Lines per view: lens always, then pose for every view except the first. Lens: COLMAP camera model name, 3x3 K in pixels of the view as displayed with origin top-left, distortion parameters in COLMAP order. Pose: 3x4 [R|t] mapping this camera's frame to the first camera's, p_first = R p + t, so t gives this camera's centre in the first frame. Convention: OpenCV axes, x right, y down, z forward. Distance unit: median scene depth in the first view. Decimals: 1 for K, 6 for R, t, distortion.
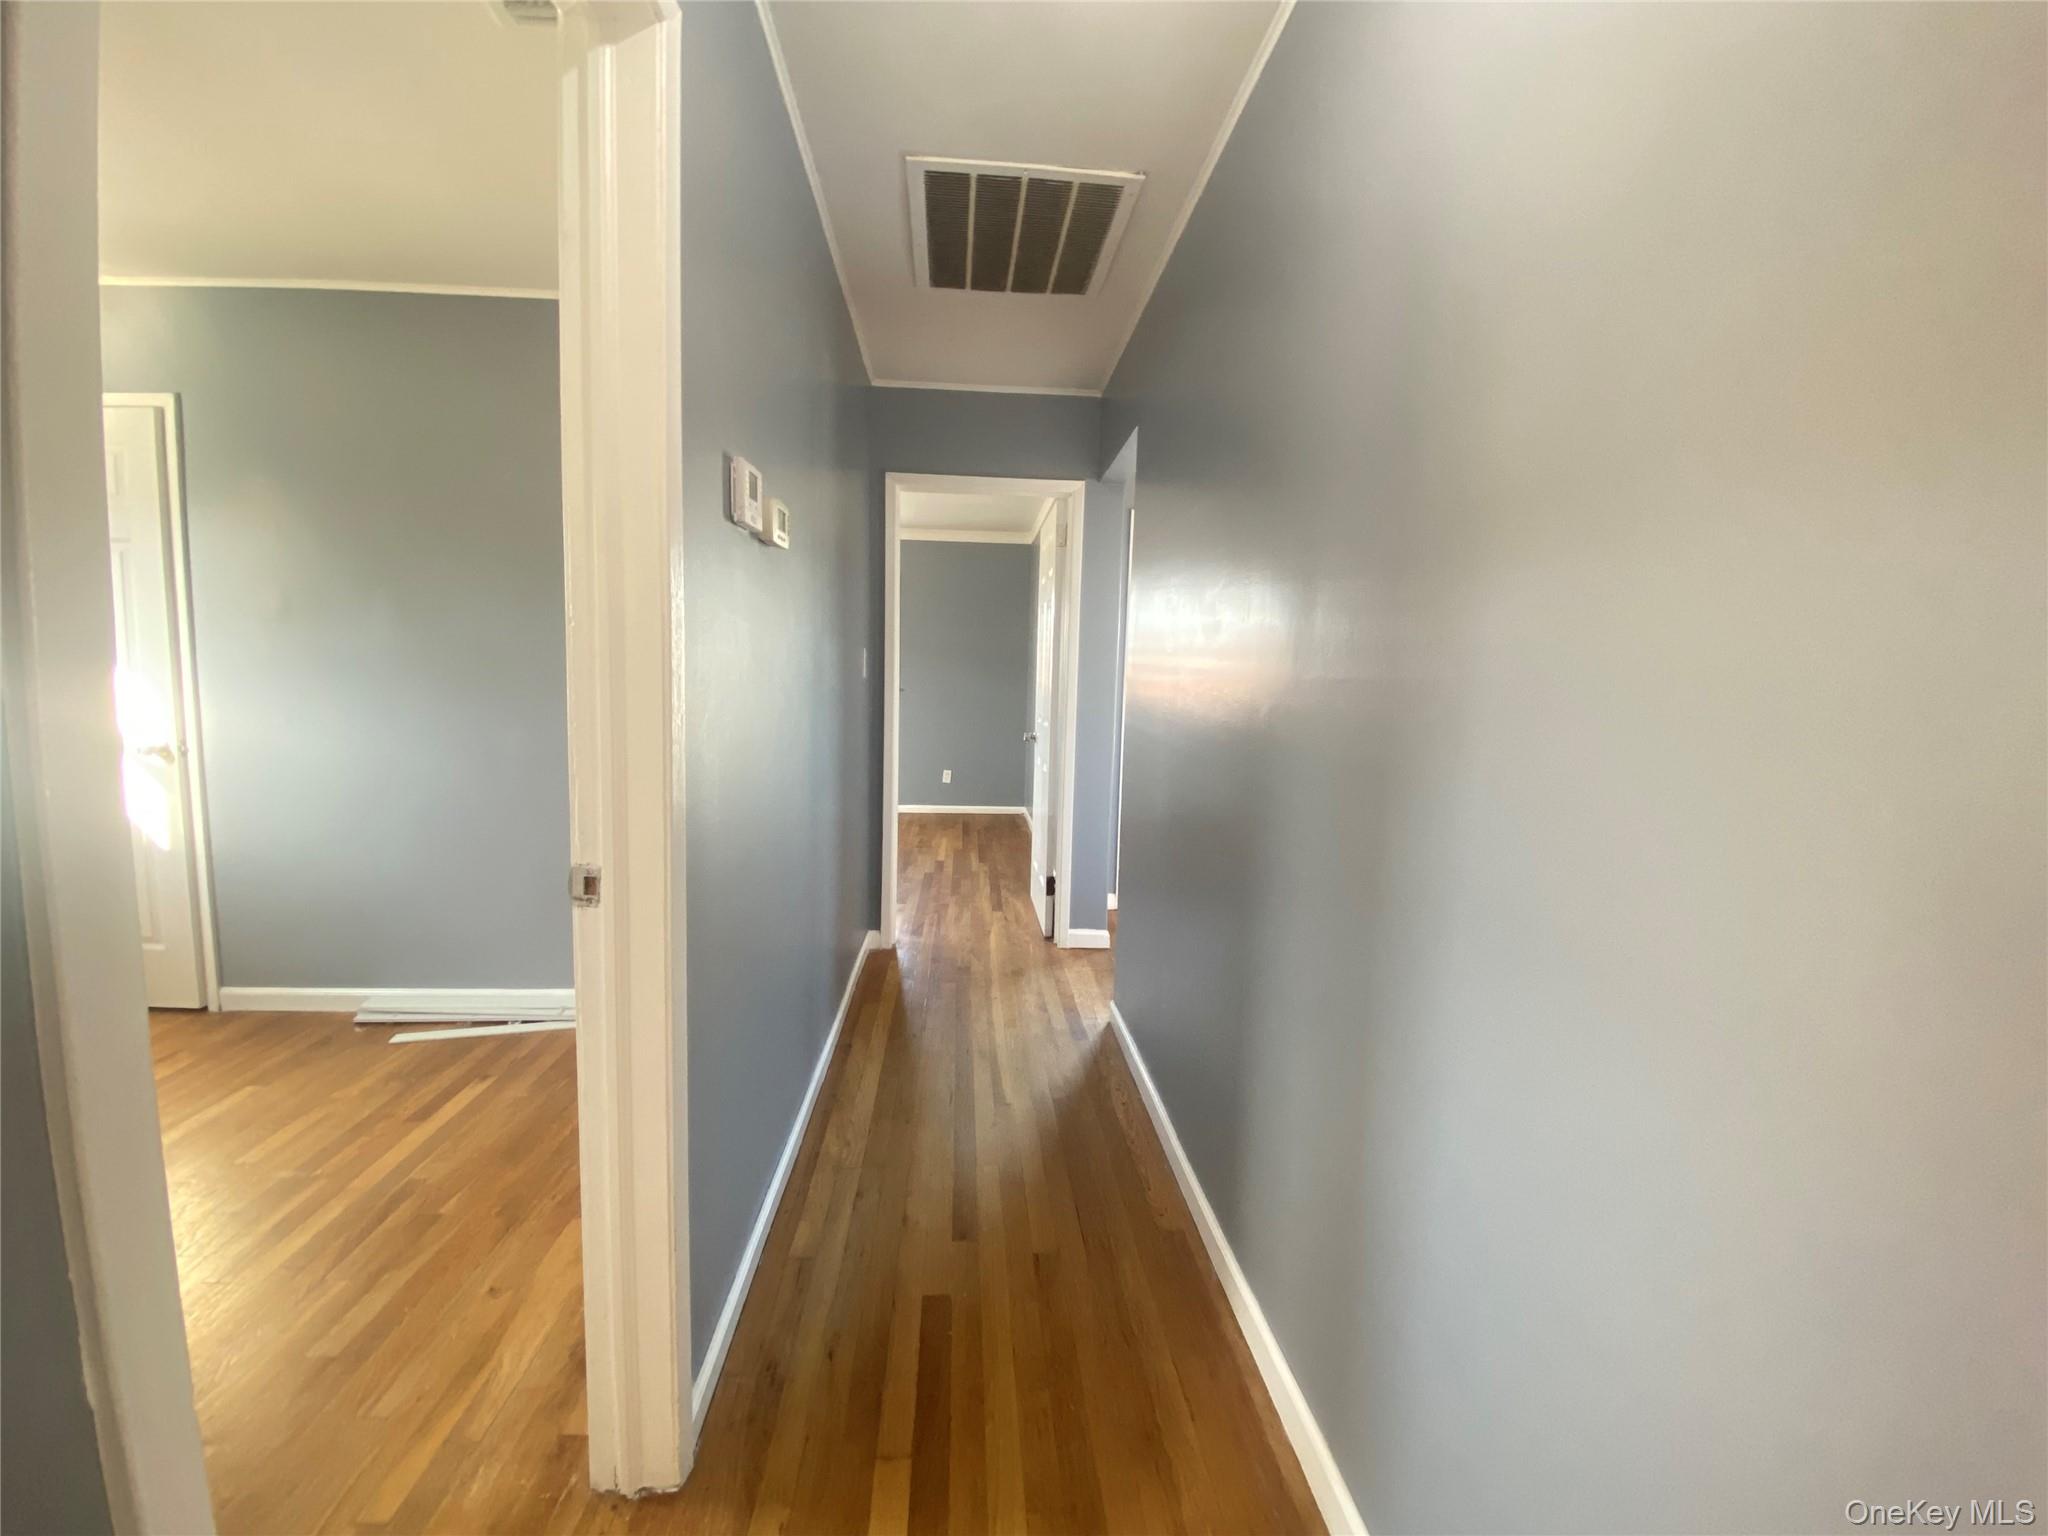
lens RADIAL K [[841.7, 0, 1018.8], [0, 841.7, 767.7], [0, 0, 1]] dist [0.039883, -0.036991]
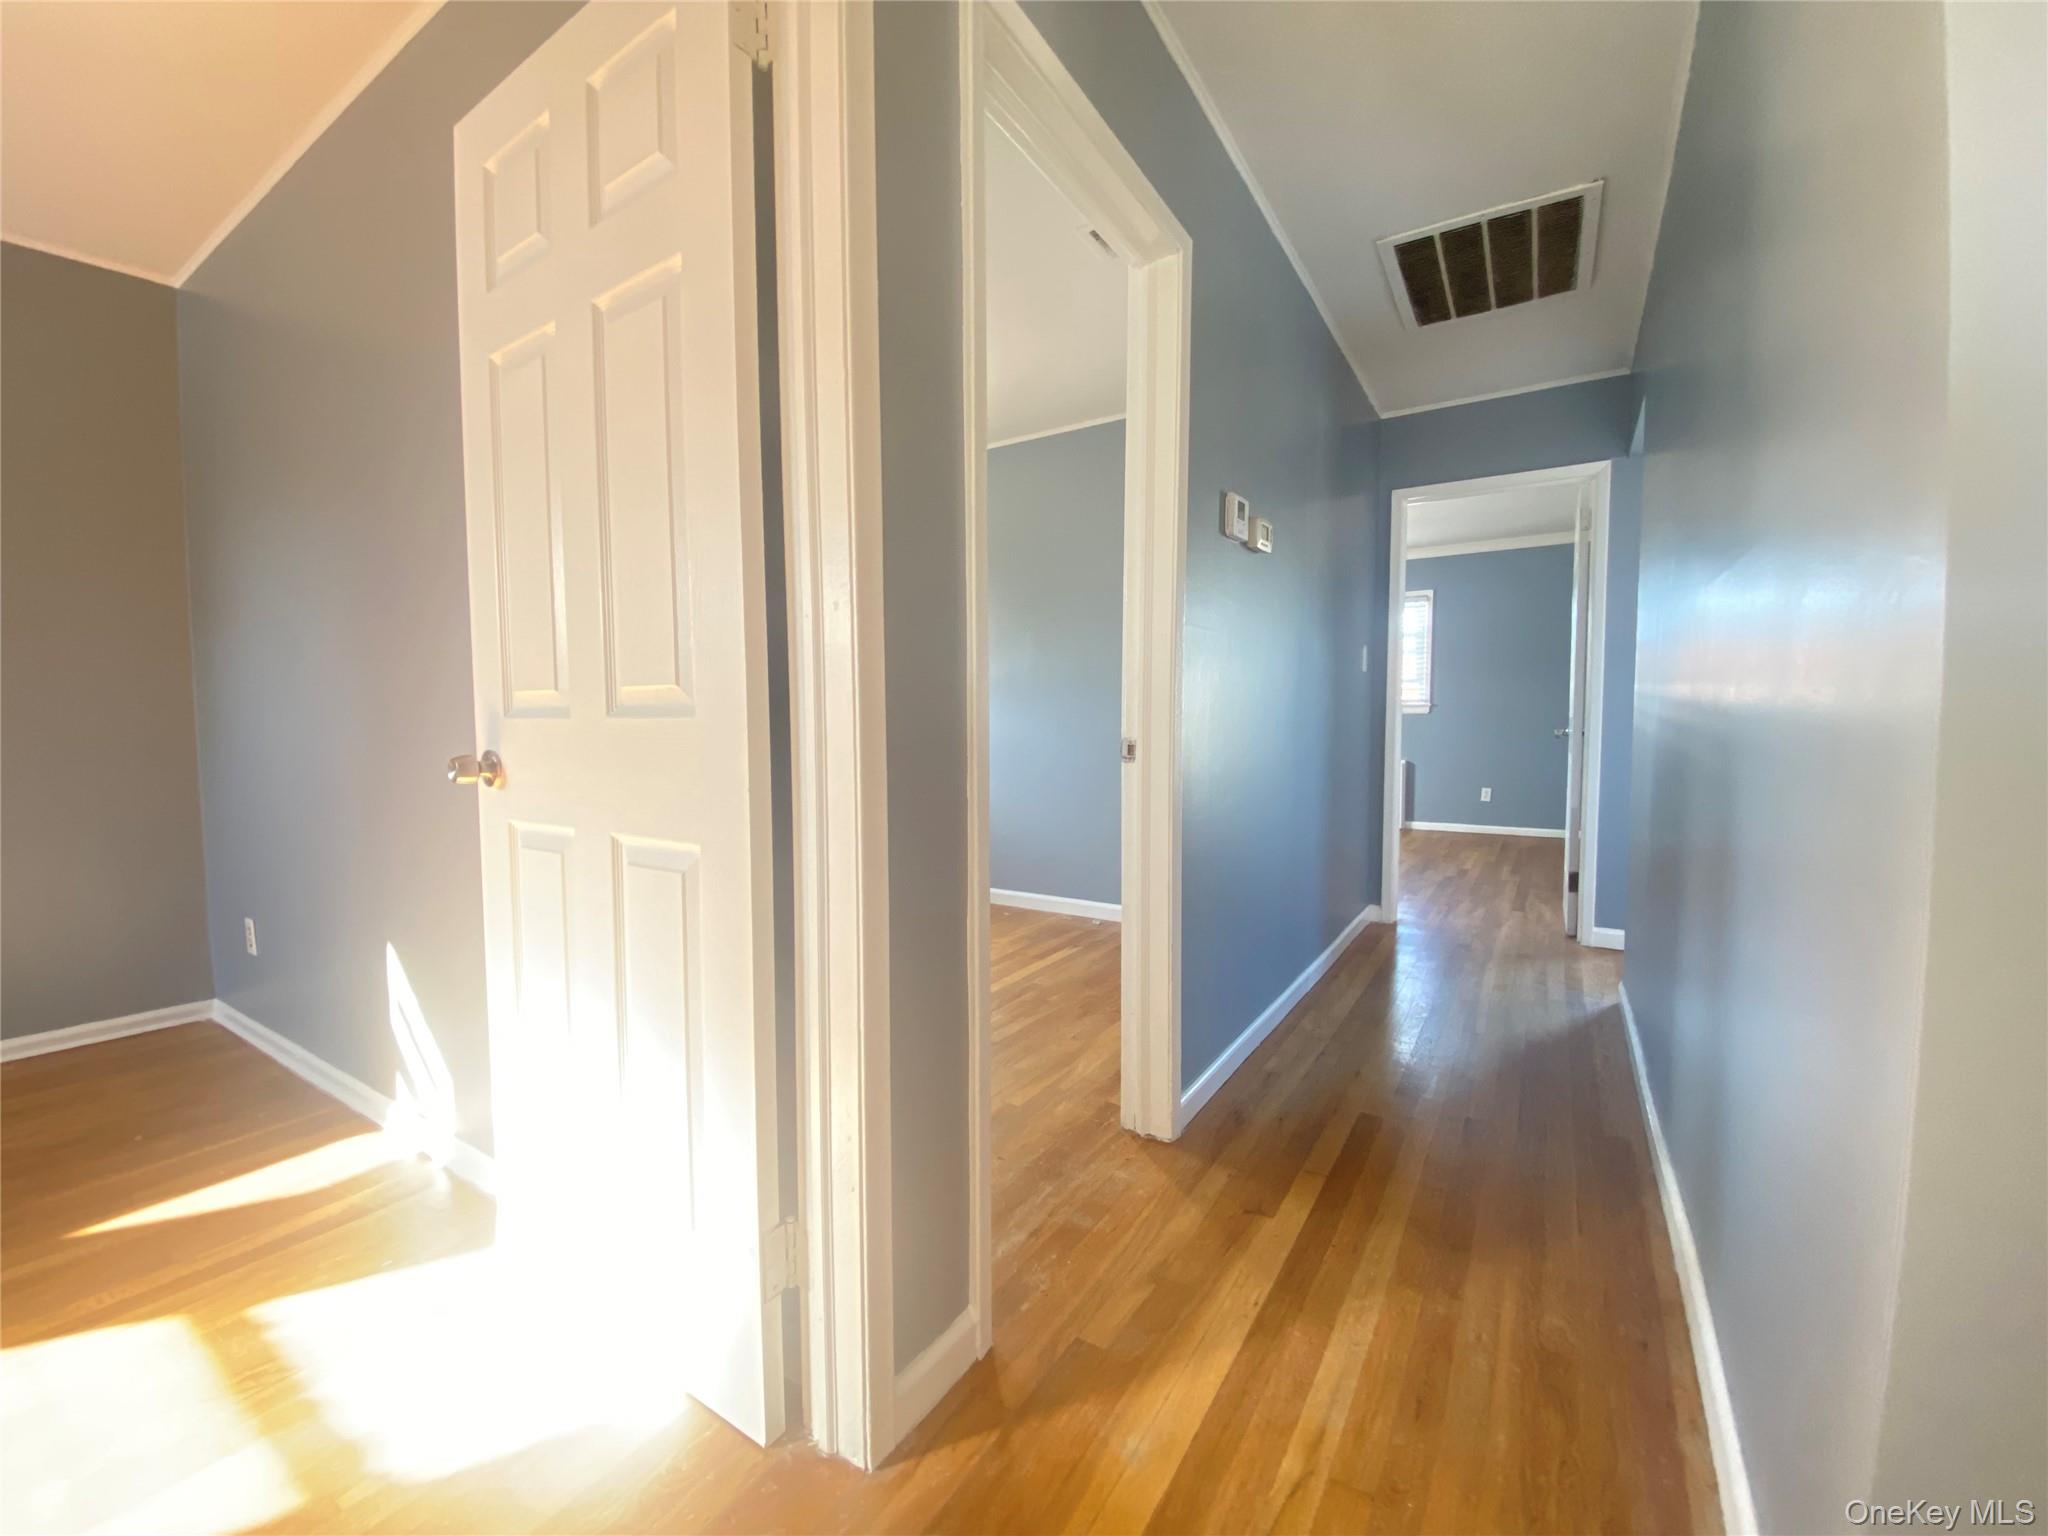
lens RADIAL K [[829.1, 0, 1024.0], [0, 829.1, 768.0], [0, 0, 1]] dist [0.020362, -0.022212]
pose [[0.807688, 0.003671, -0.589598, 0.124272], [-0.035662, 0.998454, -0.042637, 0.100194], [0.588530, 0.055463, 0.806570, -0.192922]]
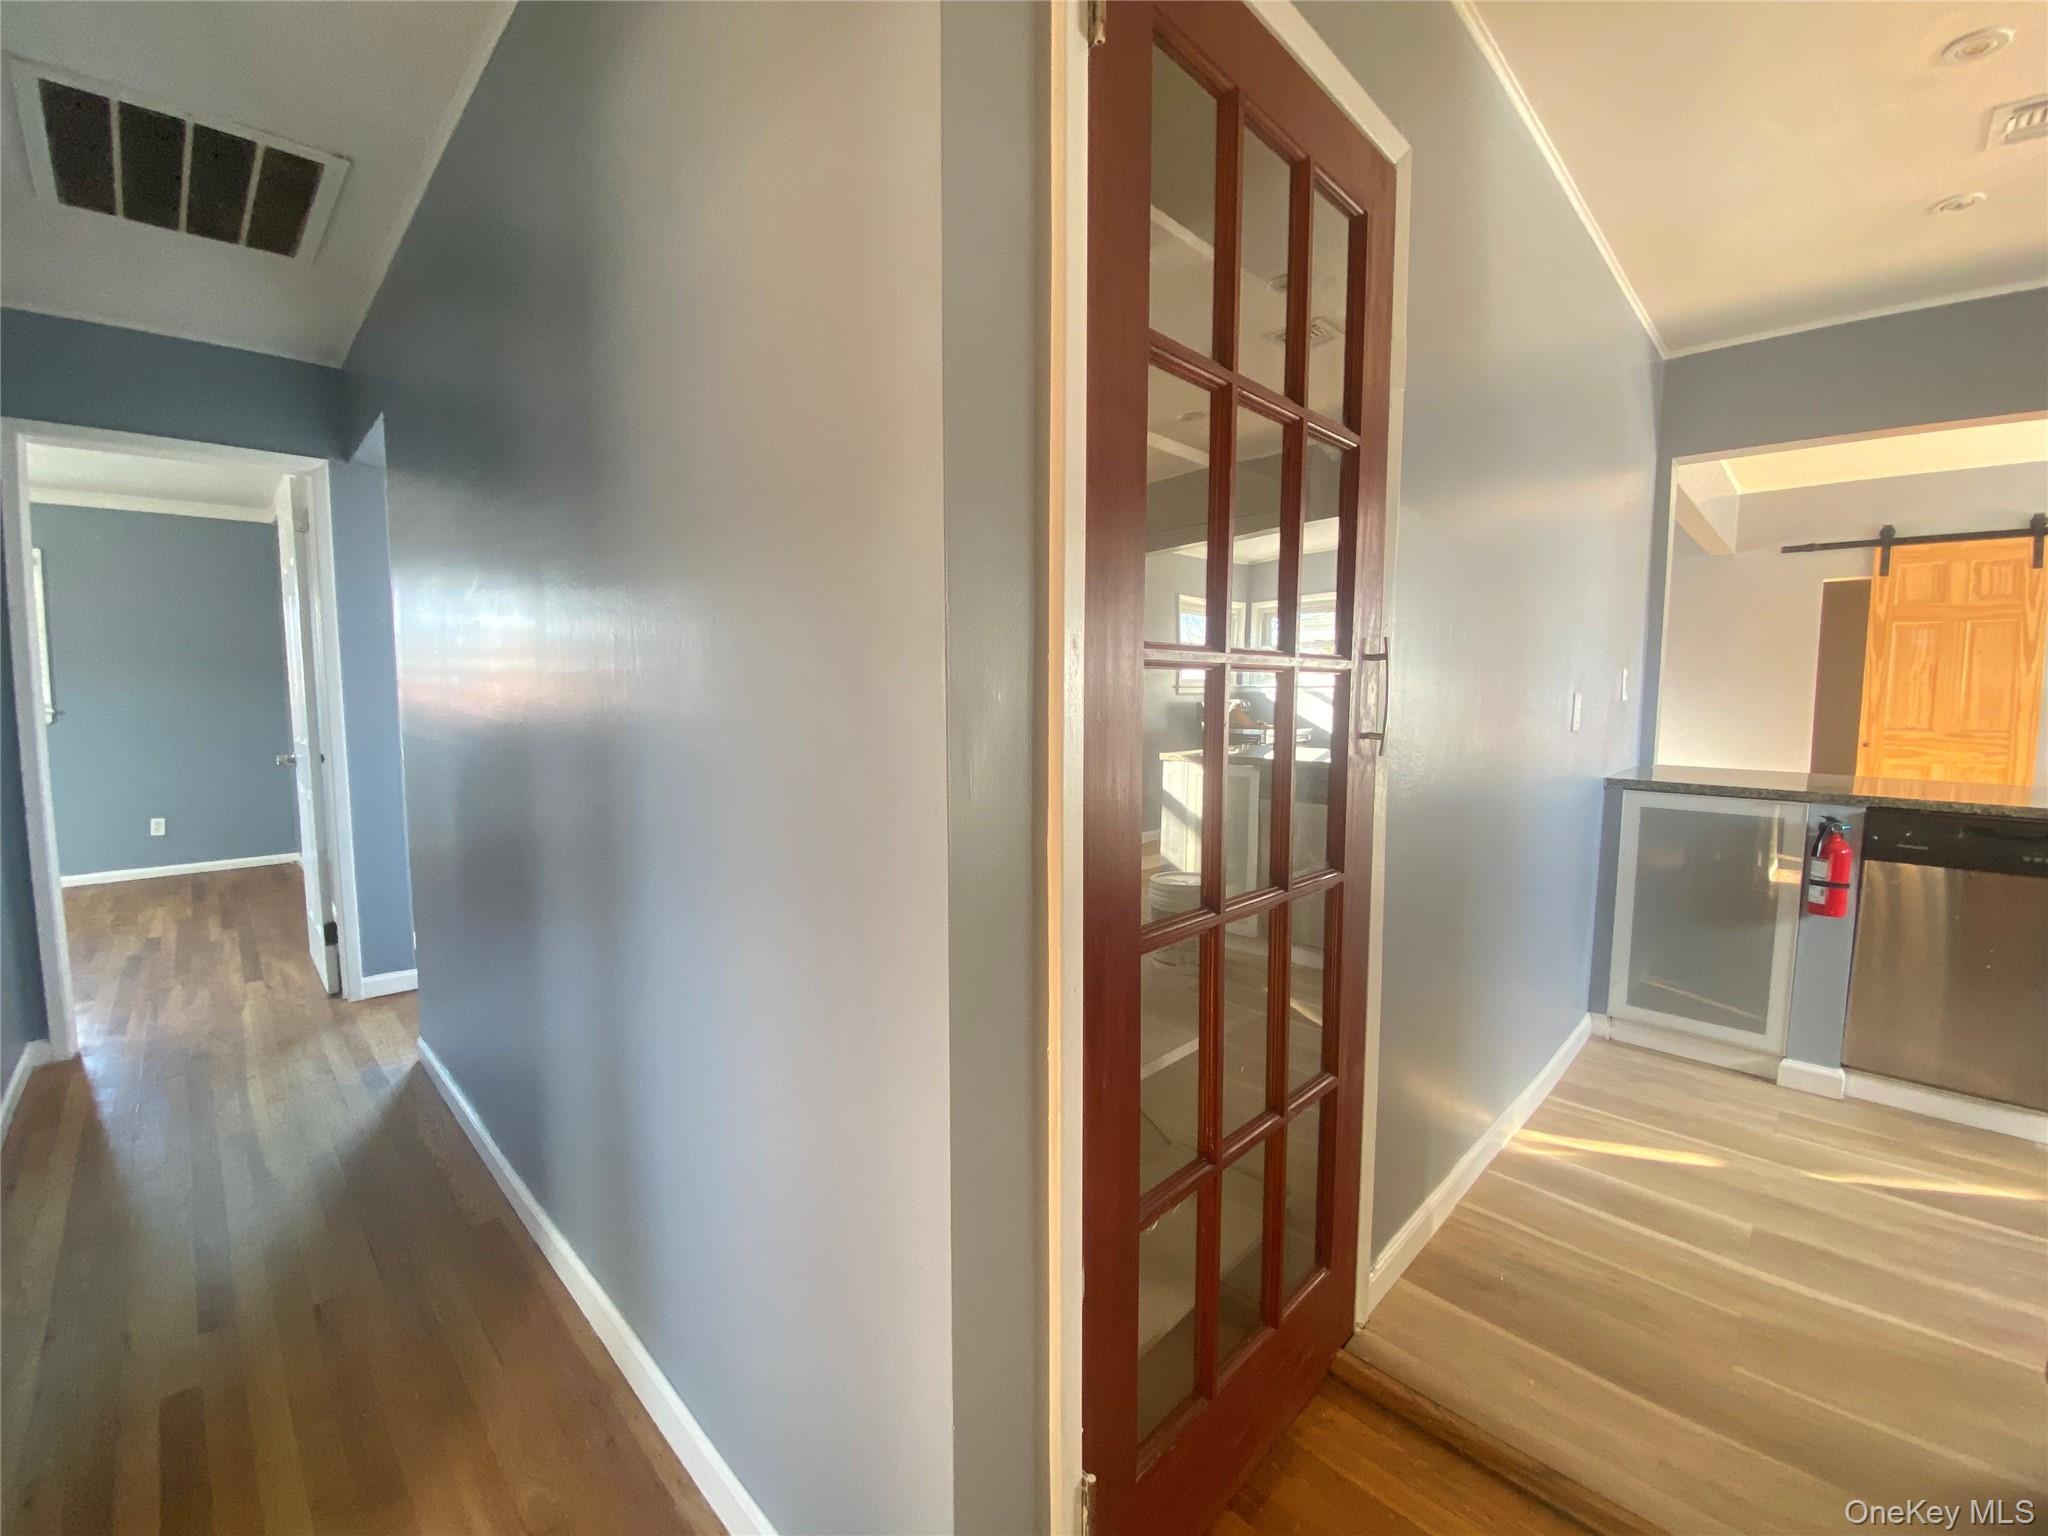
lens RADIAL K [[849.2, 0, 1012.5], [0, 849.2, 761.0], [0, 0, 1]] dist [0.020358, -0.019783]
pose [[0.762798, -0.083079, 0.641278, 0.034218], [0.093488, 0.995462, 0.017760, 0.024368], [-0.639844, 0.046404, 0.767103, -0.133293]]
